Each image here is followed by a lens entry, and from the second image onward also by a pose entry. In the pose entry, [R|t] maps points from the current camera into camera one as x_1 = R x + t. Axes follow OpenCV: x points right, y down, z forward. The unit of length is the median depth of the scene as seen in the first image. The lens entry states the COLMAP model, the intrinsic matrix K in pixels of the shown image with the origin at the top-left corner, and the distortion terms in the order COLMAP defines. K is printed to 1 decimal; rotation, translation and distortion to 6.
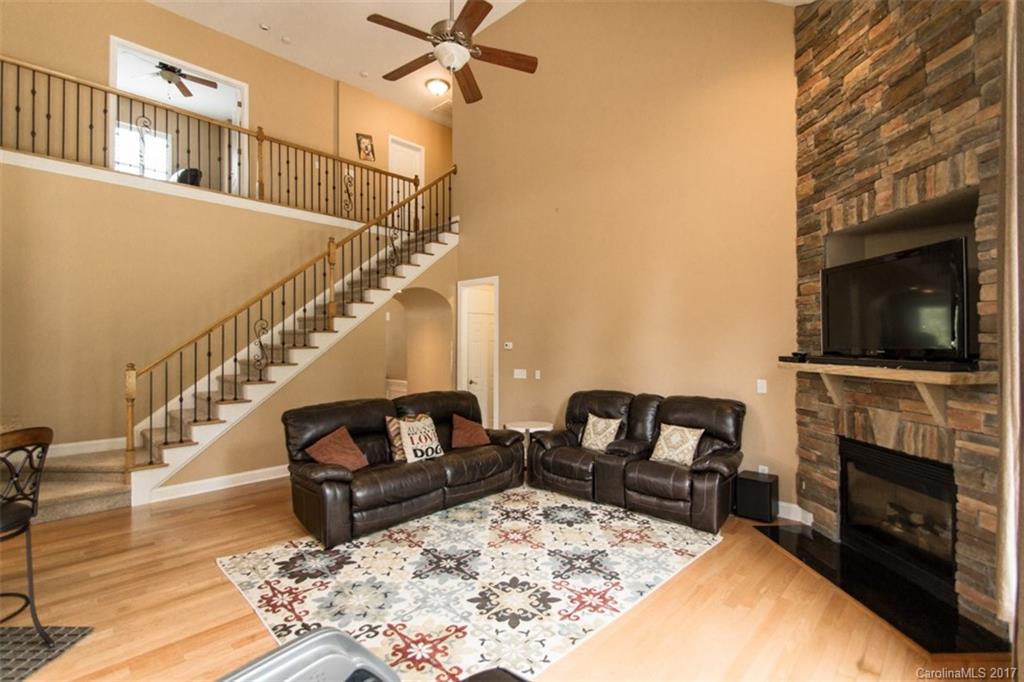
lens RADIAL K [[472.0, 0, 512.0], [0, 472.0, 341.0], [0, 0, 1]] dist [-0.001516, -0.000490]
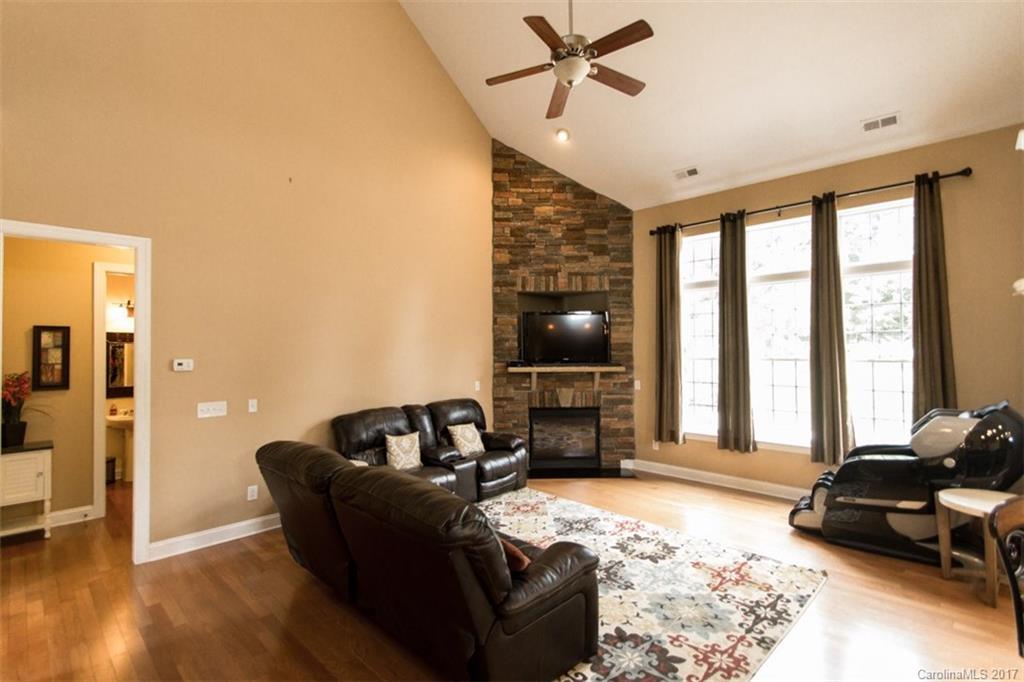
lens RADIAL K [[473.0, 0, 497.4], [0, 473.0, 339.0], [0, 0, 1]] dist [-0.001128, -0.000292]
pose [[0.021392, 0.020665, 0.999558, -1.033288], [0.000813, 0.999786, -0.020687, -0.017987], [-0.999771, 0.001255, 0.021371, 1.046618]]
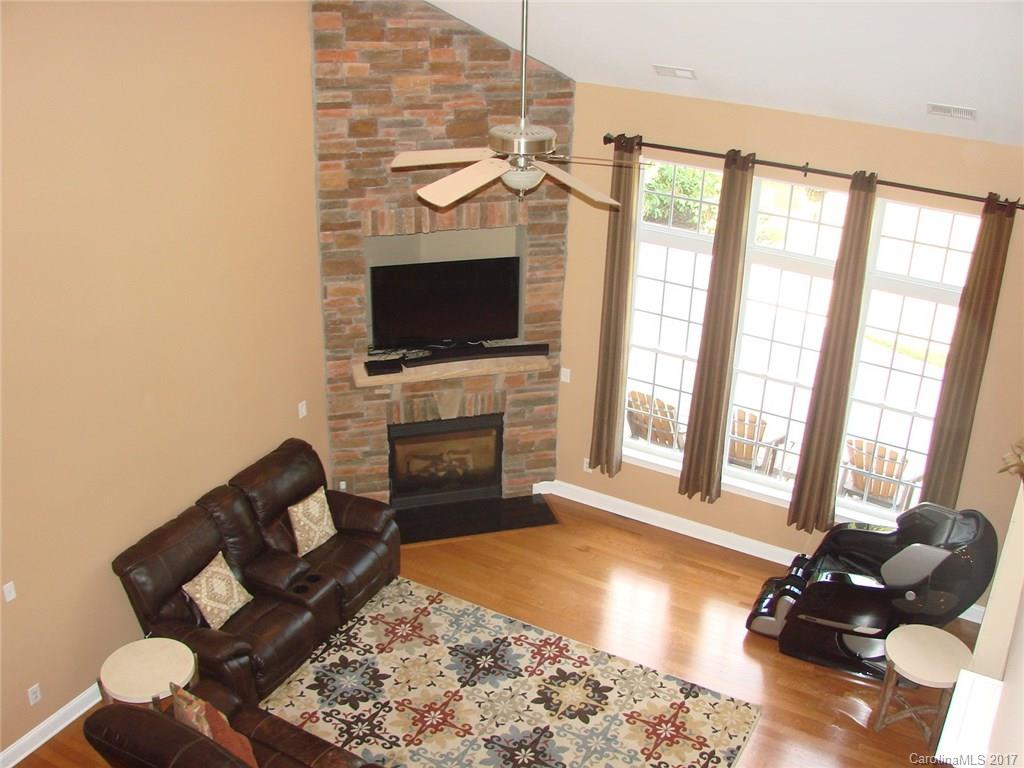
lens RADIAL K [[1114.6, 0, 511.0], [0, 1114.6, 412.5], [0, 0, 1]] dist [-0.107502, 0.001866]
pose [[-0.244585, -0.449552, 0.859116, -1.414465], [-0.030075, 0.889118, 0.456689, -0.917193], [-0.969161, 0.085862, -0.230985, 1.262384]]
